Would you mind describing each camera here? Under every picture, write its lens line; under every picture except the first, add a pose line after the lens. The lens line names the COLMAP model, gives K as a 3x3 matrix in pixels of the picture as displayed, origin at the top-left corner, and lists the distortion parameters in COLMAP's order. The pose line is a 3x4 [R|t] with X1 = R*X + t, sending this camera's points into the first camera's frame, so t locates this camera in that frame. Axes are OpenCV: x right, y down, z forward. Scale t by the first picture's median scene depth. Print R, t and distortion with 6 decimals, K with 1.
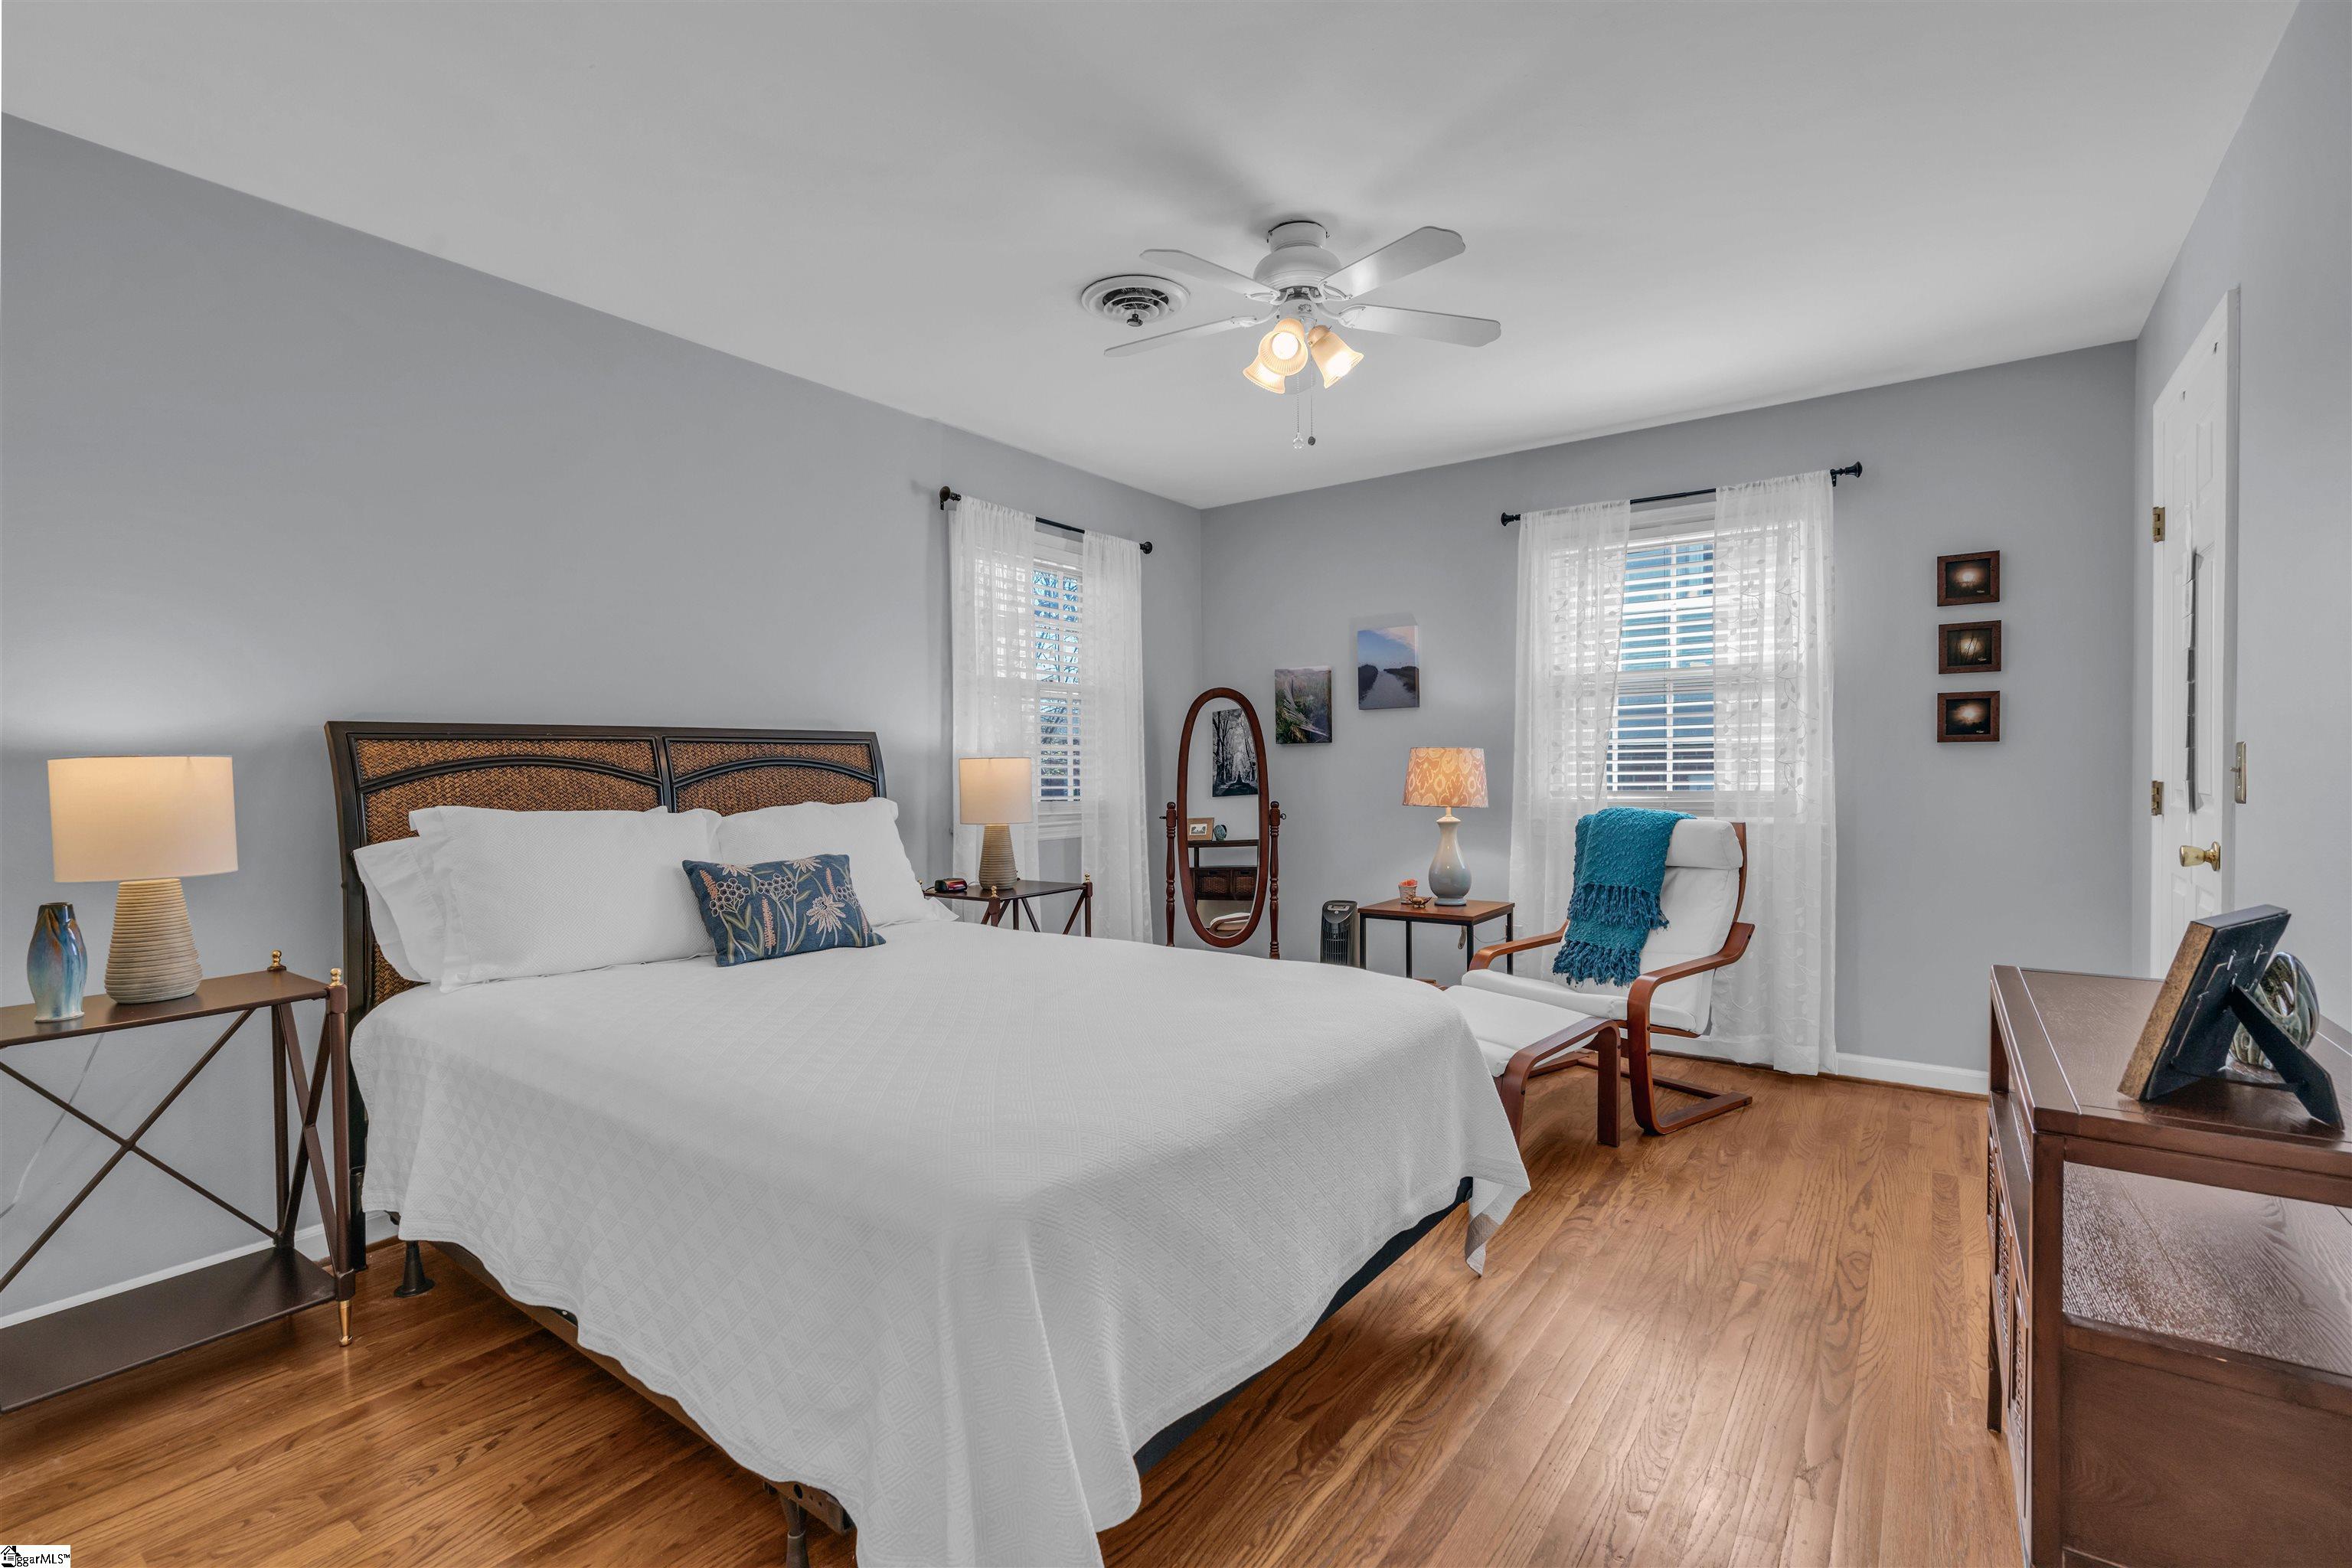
lens RADIAL K [[1068.0, 0, 1163.9], [0, 1068.0, 785.0], [0, 0, 1]] dist [0.002286, 0.000499]
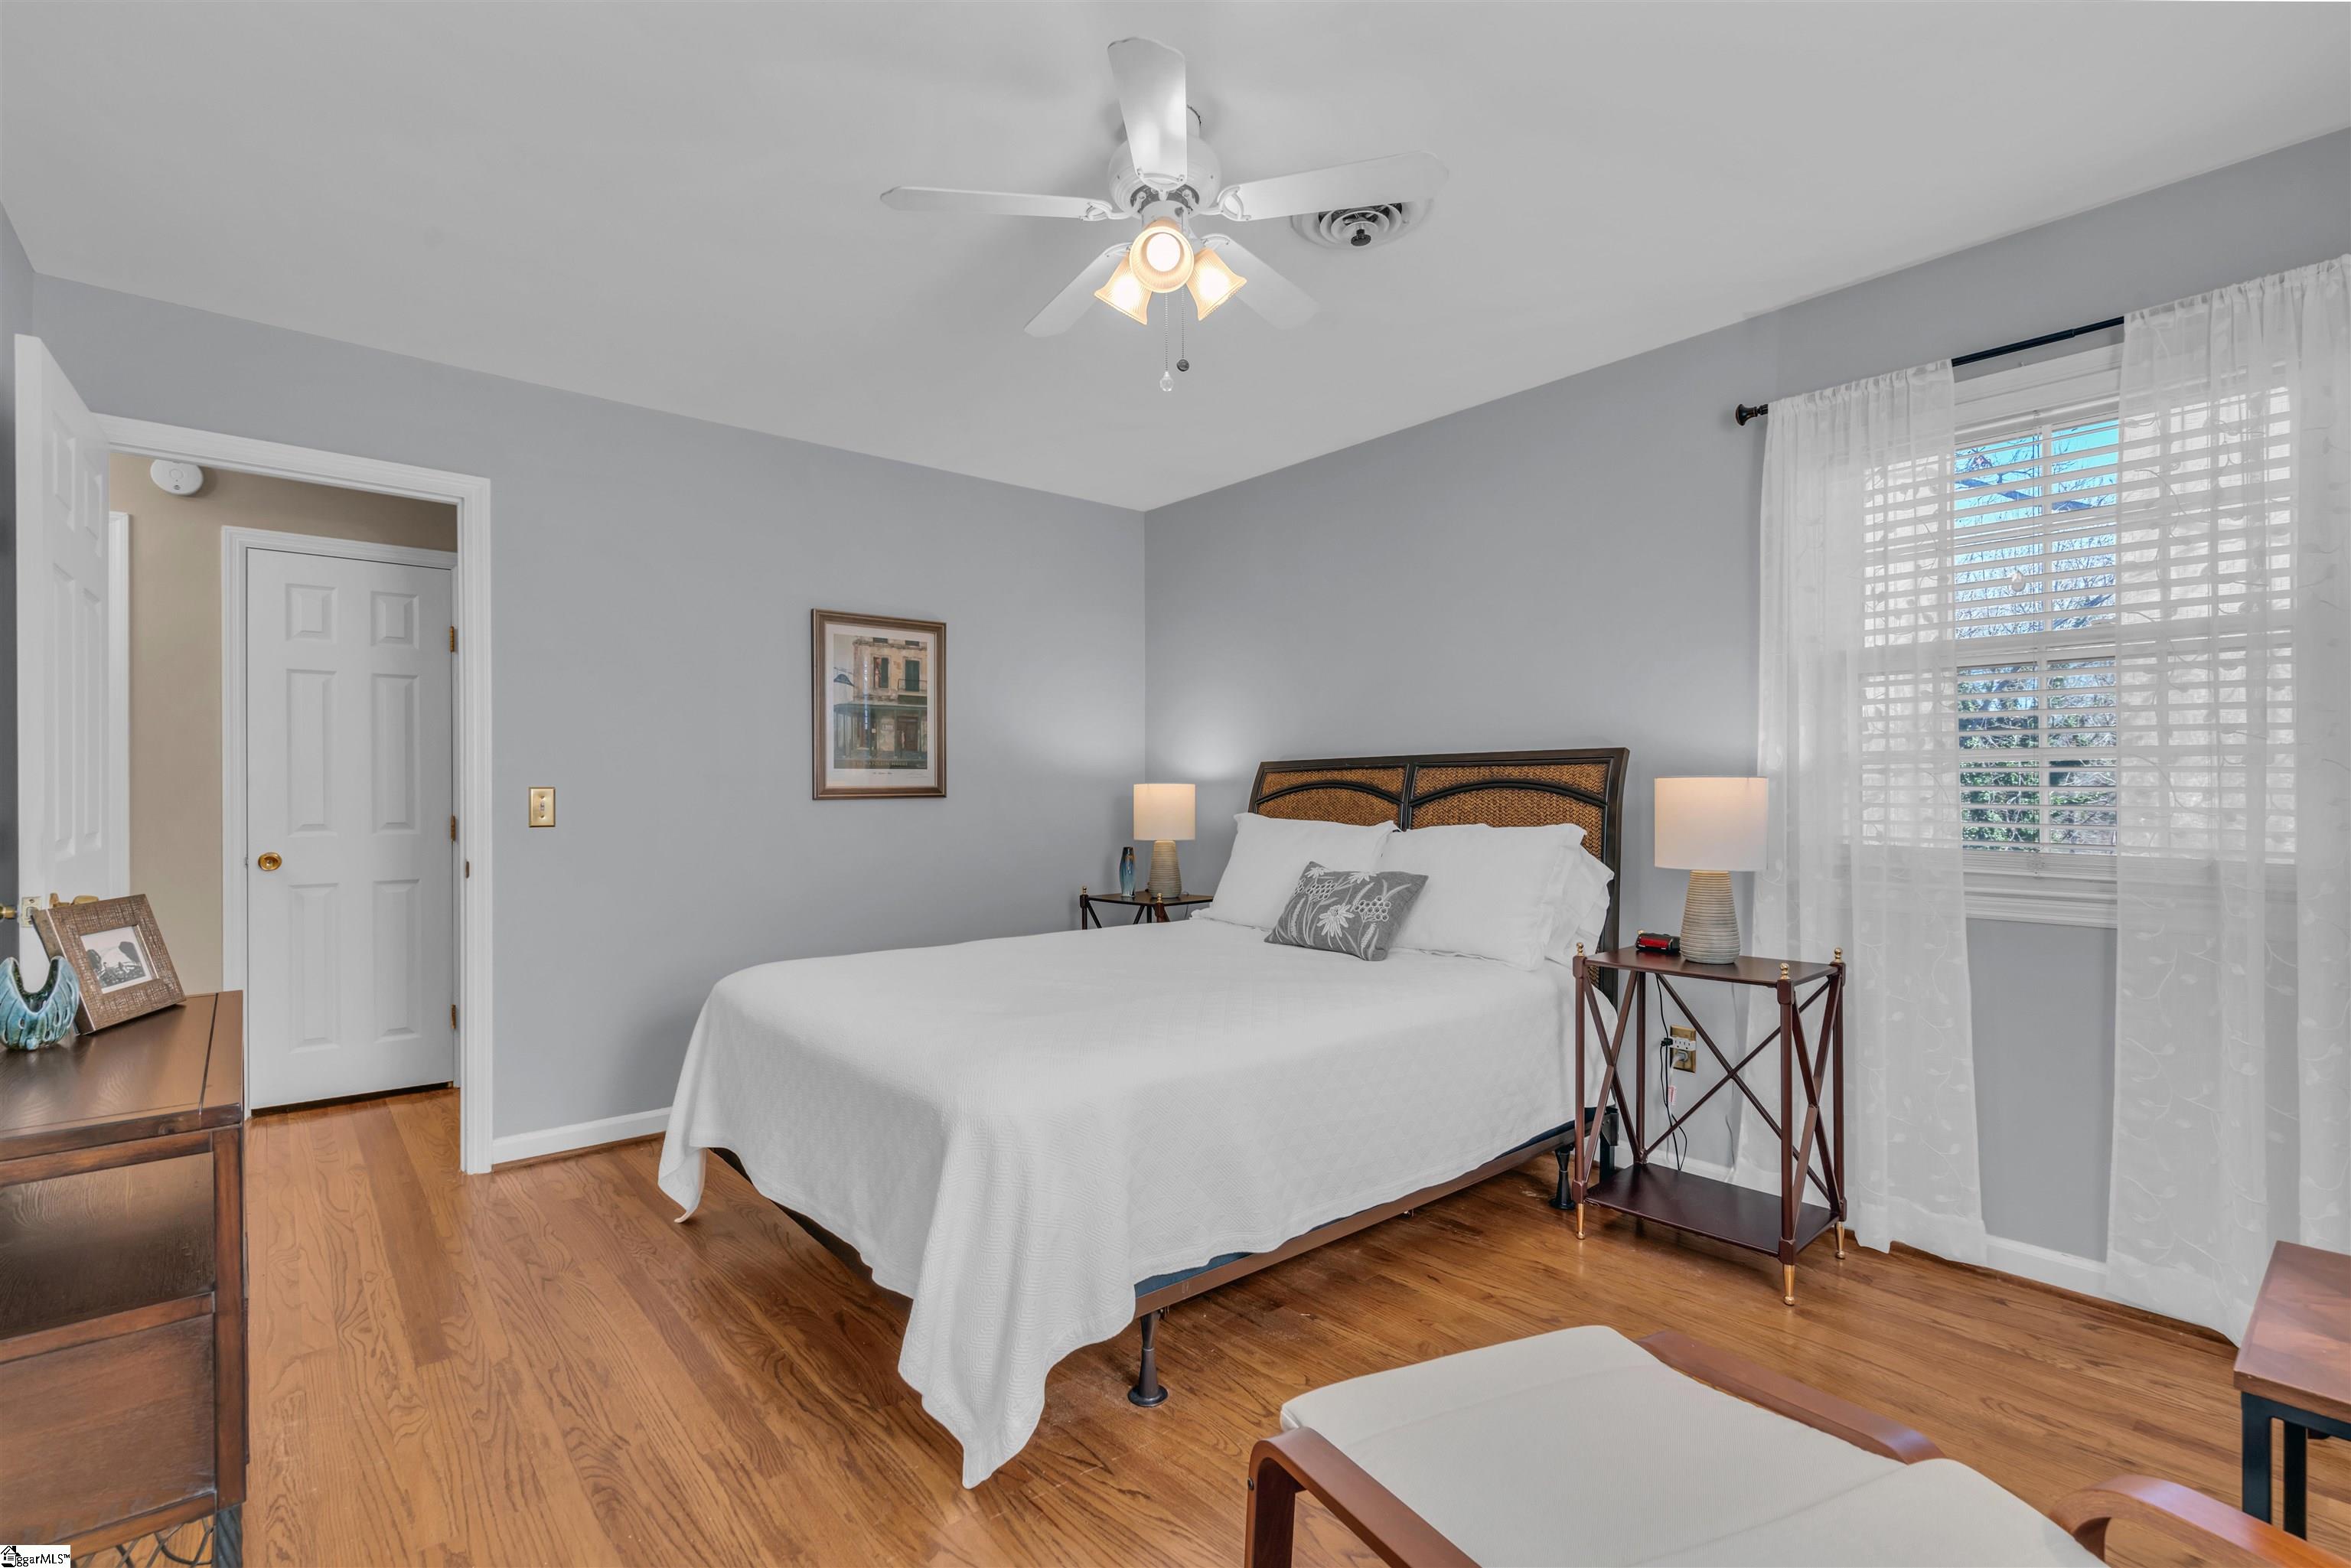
lens RADIAL K [[1067.5, 0, 1162.1], [0, 1067.5, 785.7], [0, 0, 1]] dist [0.002286, 0.000499]
pose [[-0.228079, 0.003523, -0.973636, 0.727686], [-0.013028, 0.999893, 0.006670, -0.023122], [0.973556, 0.014206, -0.228008, 0.957573]]
